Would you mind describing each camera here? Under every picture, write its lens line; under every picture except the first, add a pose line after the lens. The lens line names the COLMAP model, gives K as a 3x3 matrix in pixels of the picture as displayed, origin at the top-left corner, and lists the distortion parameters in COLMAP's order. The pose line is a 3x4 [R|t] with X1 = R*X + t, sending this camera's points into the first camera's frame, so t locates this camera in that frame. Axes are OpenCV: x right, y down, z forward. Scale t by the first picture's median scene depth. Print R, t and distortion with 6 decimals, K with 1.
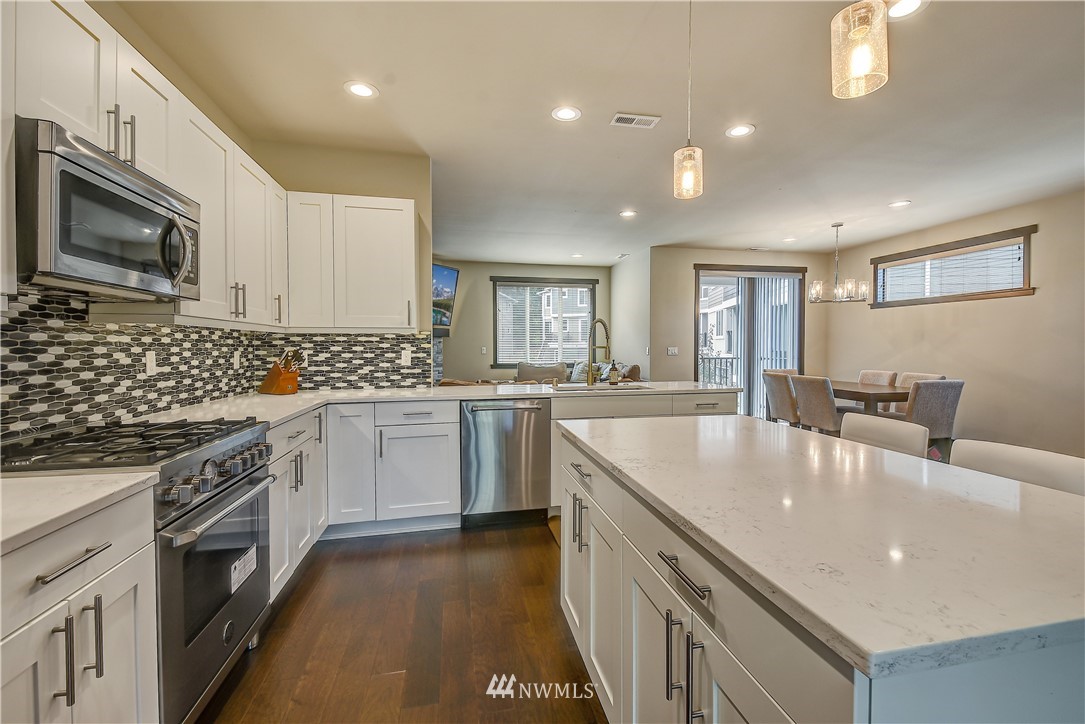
lens RADIAL K [[467.7, 0, 540.6], [0, 467.7, 354.3], [0, 0, 1]] dist [0.000768, -0.007920]
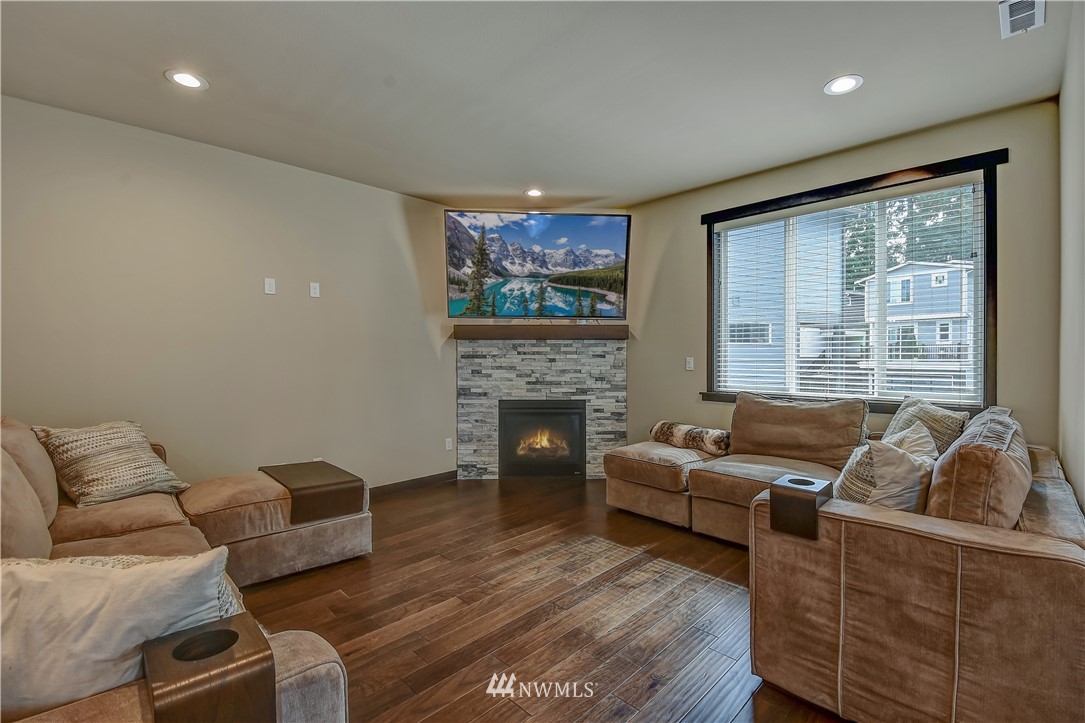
lens RADIAL K [[435.6, 0, 570.2], [0, 435.6, 359.5], [0, 0, 1]] dist [-0.012001, 0.000010]
pose [[0.556975, 0.007293, -0.830497, 0.567760], [-0.013047, 0.999915, 0.000031, -0.031886], [0.830427, 0.010819, 0.557023, 1.768303]]
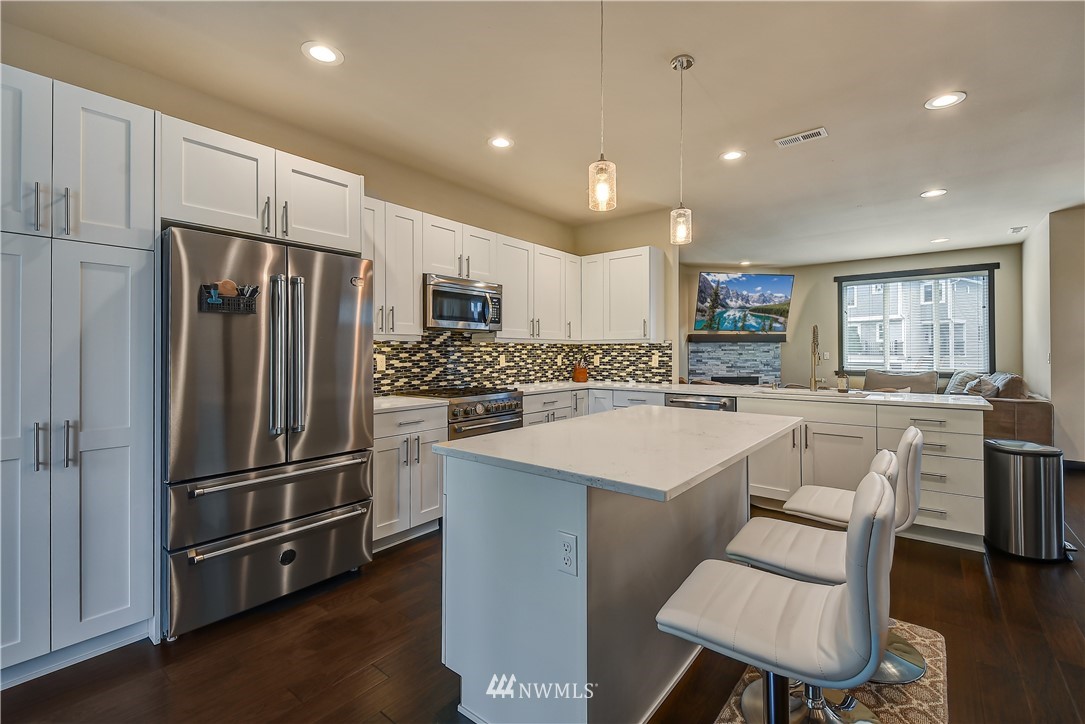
lens RADIAL K [[438.9, 0, 537.7], [0, 438.9, 350.8], [0, 0, 1]] dist [0.000500, -0.000017]
pose [[0.623099, -0.002072, -0.782140, 0.600172], [-0.011779, 0.999858, -0.012032, -0.002541], [0.782054, 0.016710, 0.622986, -0.062801]]
